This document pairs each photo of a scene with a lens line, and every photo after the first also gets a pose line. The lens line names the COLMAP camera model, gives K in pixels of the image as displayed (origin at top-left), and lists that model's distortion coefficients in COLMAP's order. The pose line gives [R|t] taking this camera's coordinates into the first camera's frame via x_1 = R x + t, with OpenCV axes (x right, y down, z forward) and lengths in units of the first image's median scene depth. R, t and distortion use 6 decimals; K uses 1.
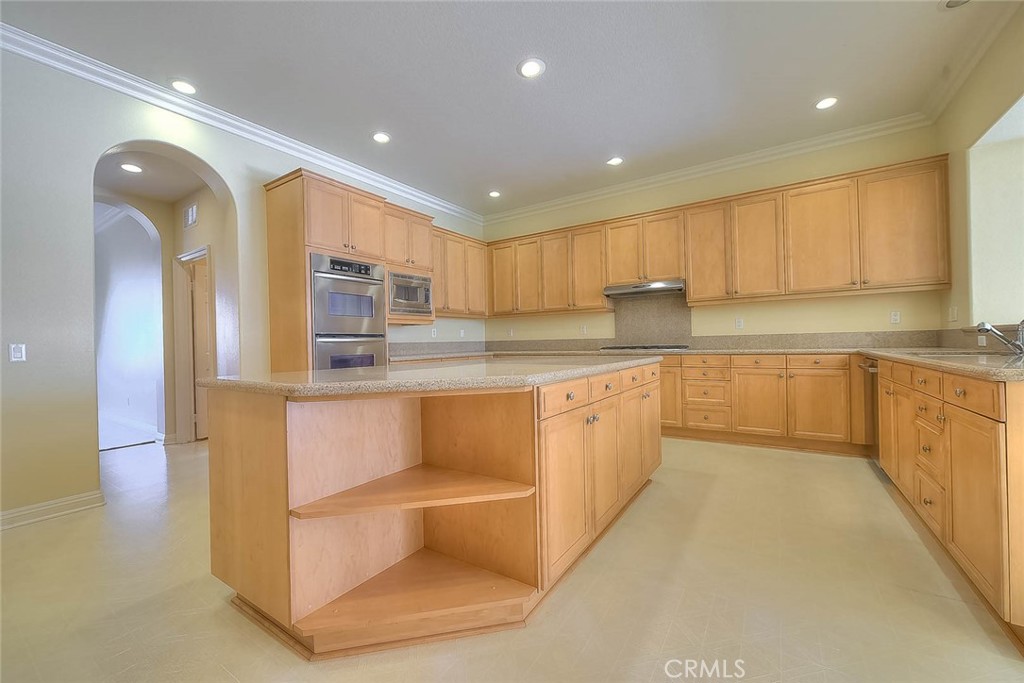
lens RADIAL K [[405.4, 0, 509.2], [0, 405.4, 343.5], [0, 0, 1]] dist [0.000465, 0.000215]
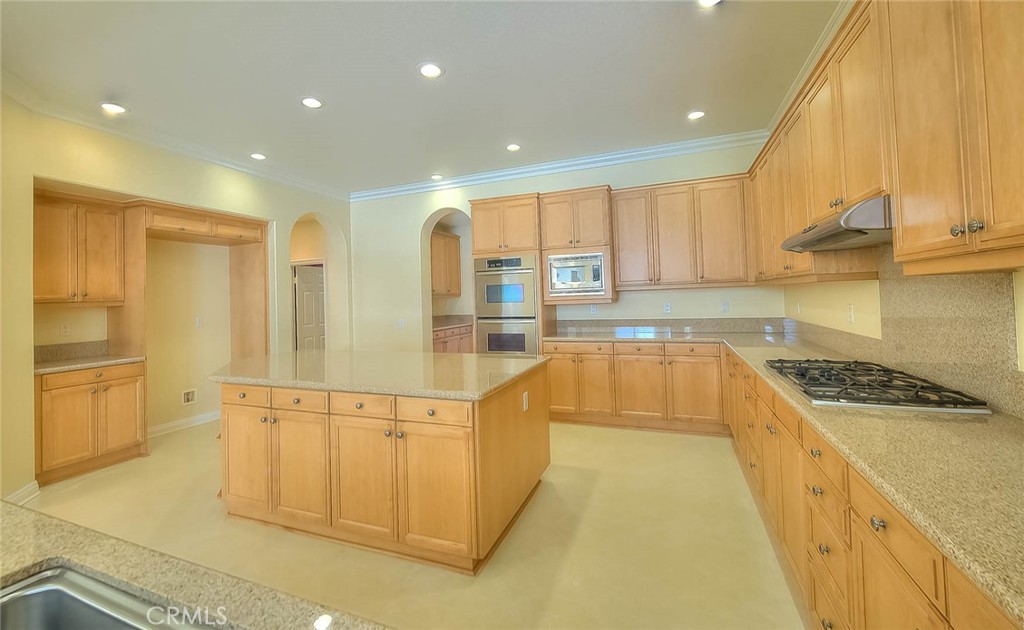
lens RADIAL K [[407.0, 0, 512.5], [0, 407.0, 291.3], [0, 0, 1]] dist [0.000039, 0.000002]
pose [[0.213061, -0.000762, -0.977039, 0.628246], [0.026909, 0.999625, 0.005089, -0.080643], [0.976668, -0.027375, 0.213002, 0.573510]]
